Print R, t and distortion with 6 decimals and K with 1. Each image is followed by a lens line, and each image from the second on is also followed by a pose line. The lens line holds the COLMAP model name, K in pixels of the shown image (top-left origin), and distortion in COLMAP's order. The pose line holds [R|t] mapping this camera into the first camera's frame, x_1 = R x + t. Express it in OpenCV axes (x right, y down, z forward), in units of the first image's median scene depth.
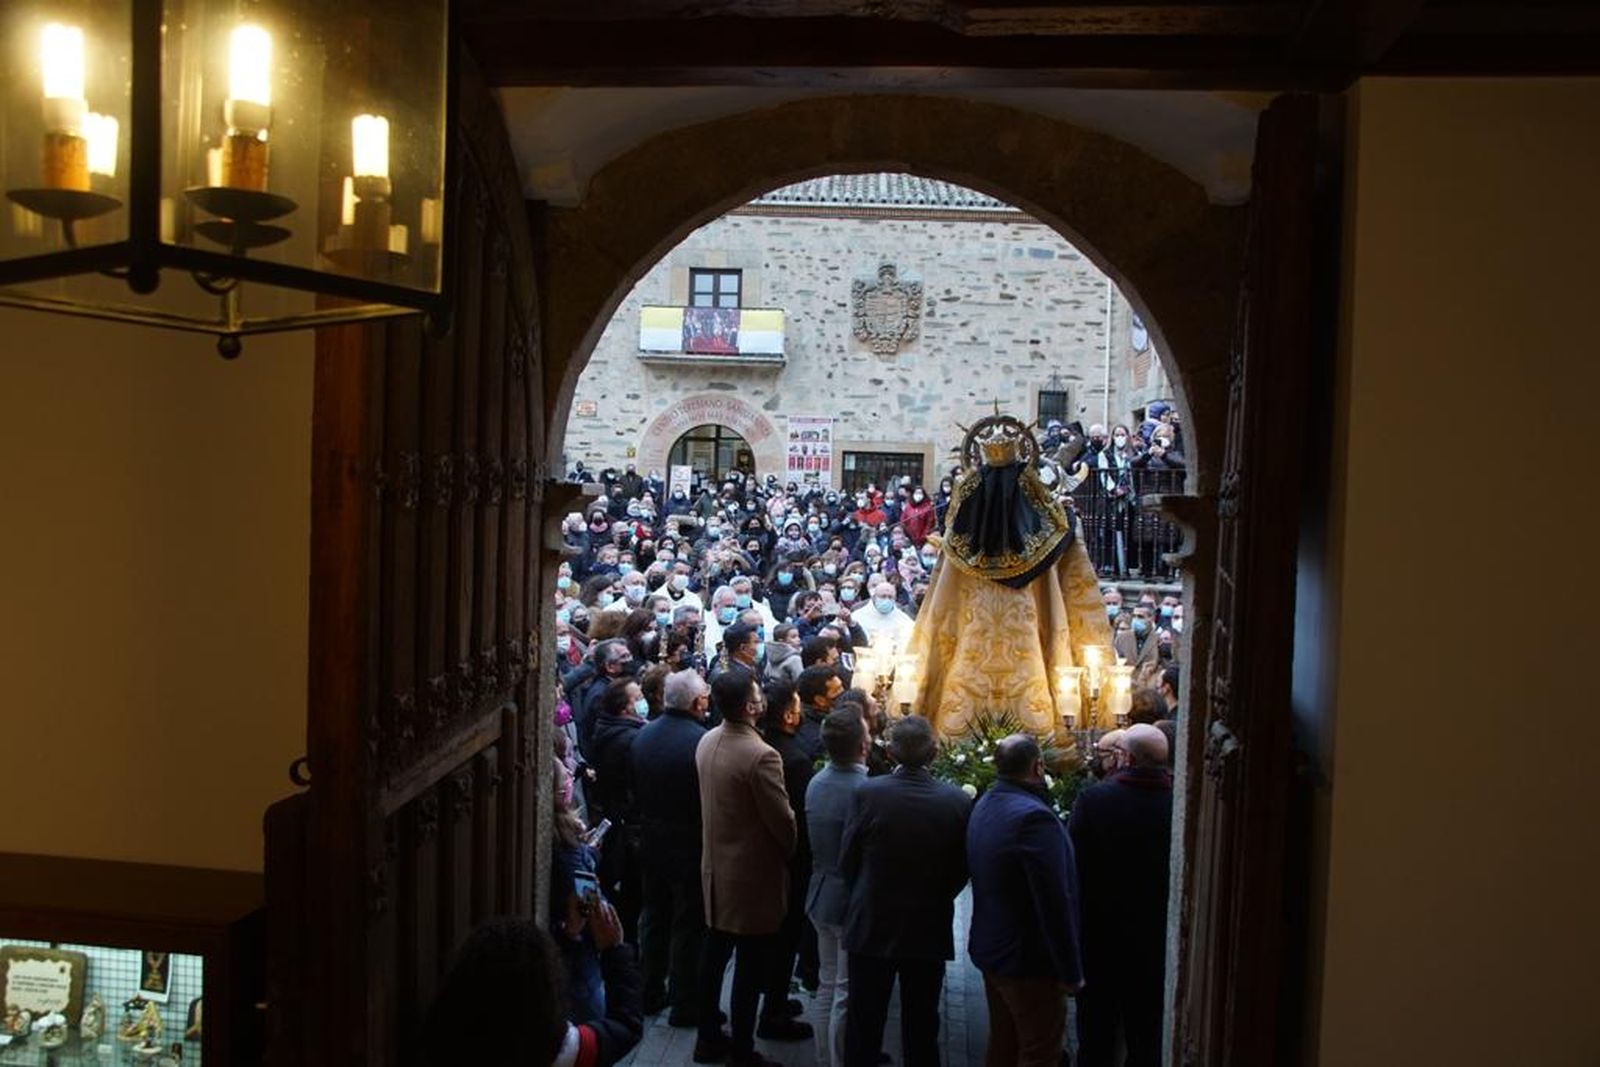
lens RADIAL K [[1538.0, 0, 800.0], [0, 1538.0, 533.5], [0, 0, 1]] dist [-0.109888, 0.237124]
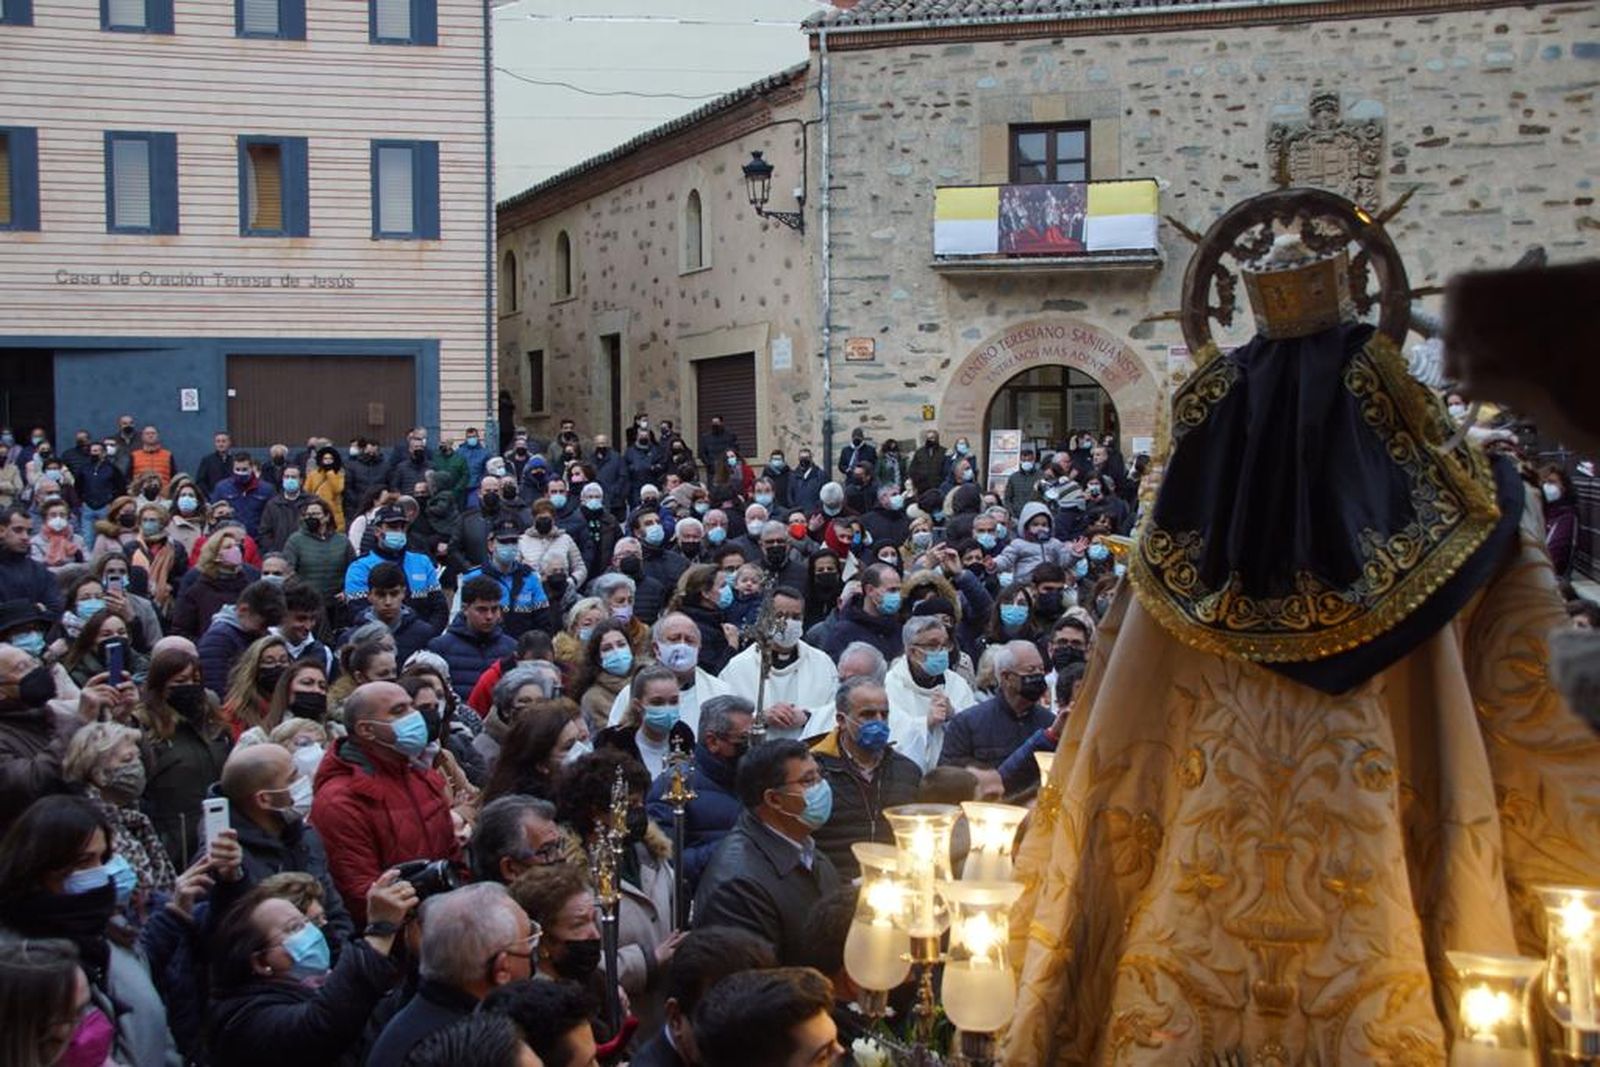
lens RADIAL K [[2060.9, 0, 743.2], [0, 2060.9, 558.8], [0, 0, 1]] dist [-0.066697, 0.414018]
pose [[0.968636, -0.022262, -0.247485, 0.030783], [0.025181, 0.999646, 0.008633, 0.000055], [0.247205, -0.014594, 0.968853, 0.127569]]
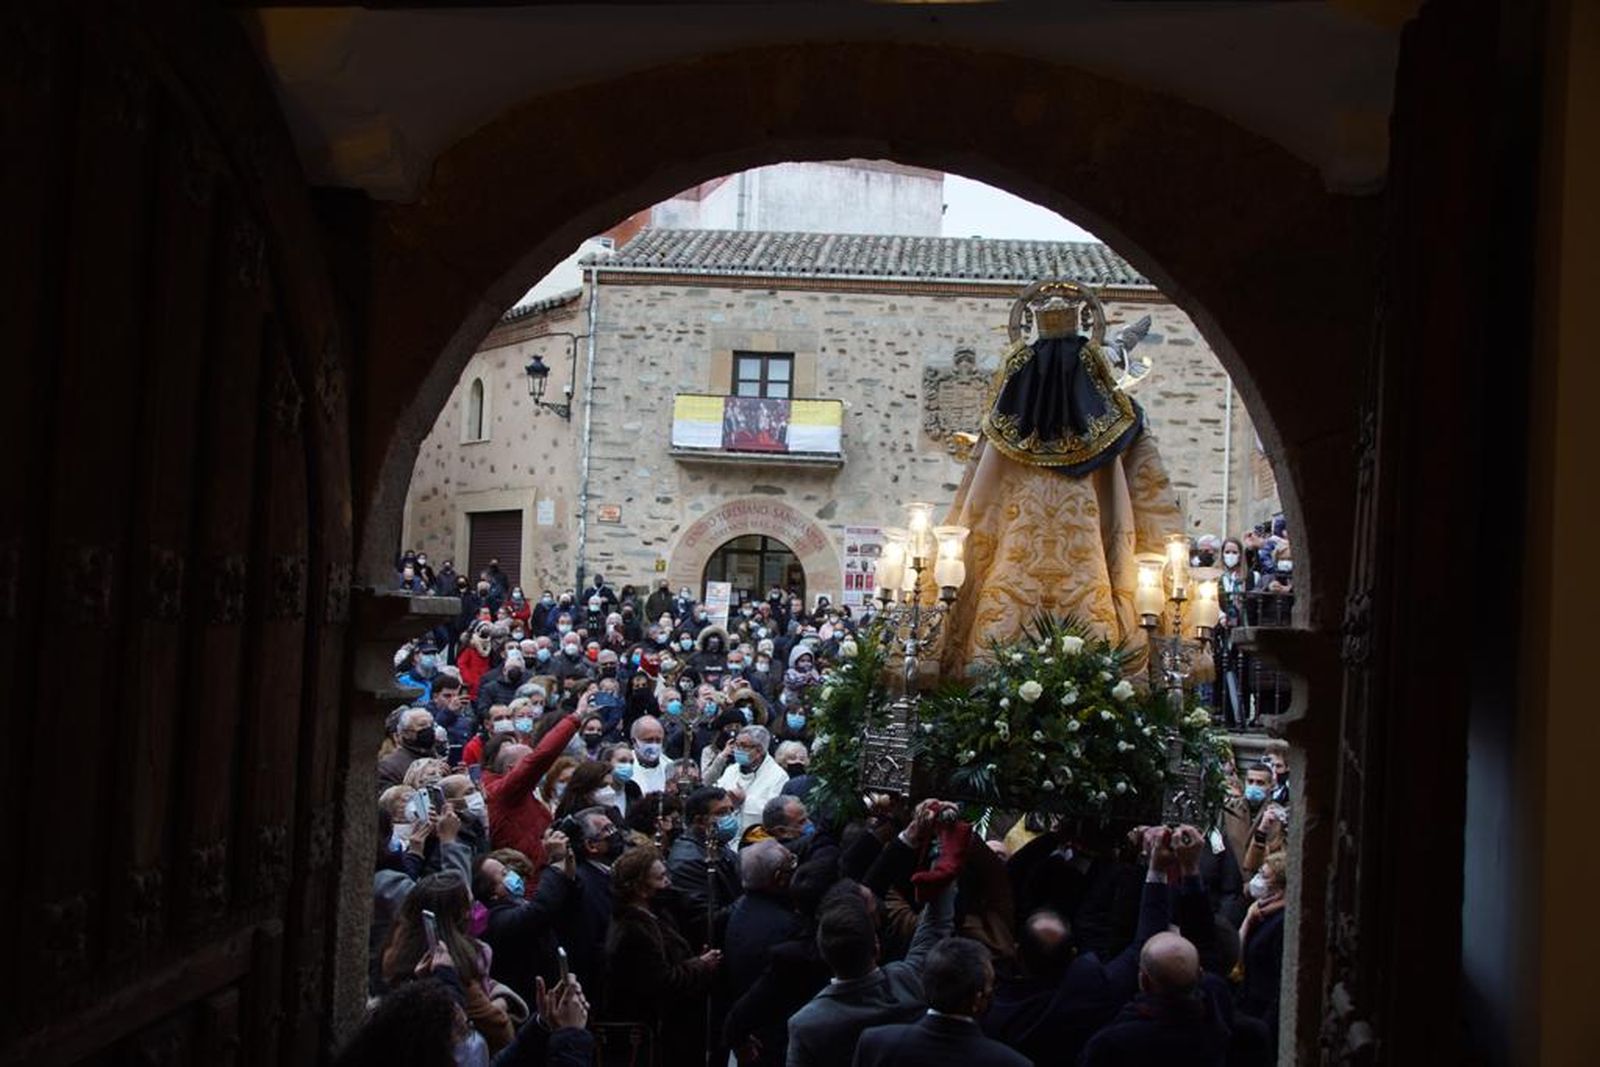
lens RADIAL K [[1764.4, 0, 780.1], [0, 1764.4, 530.4], [0, 0, 1]] dist [-0.097645, 0.336387]
pose [[0.998385, 0.015087, -0.054778, 0.009652], [-0.019156, 0.997034, -0.074534, -0.000884], [0.053491, 0.075463, 0.995713, 0.030602]]
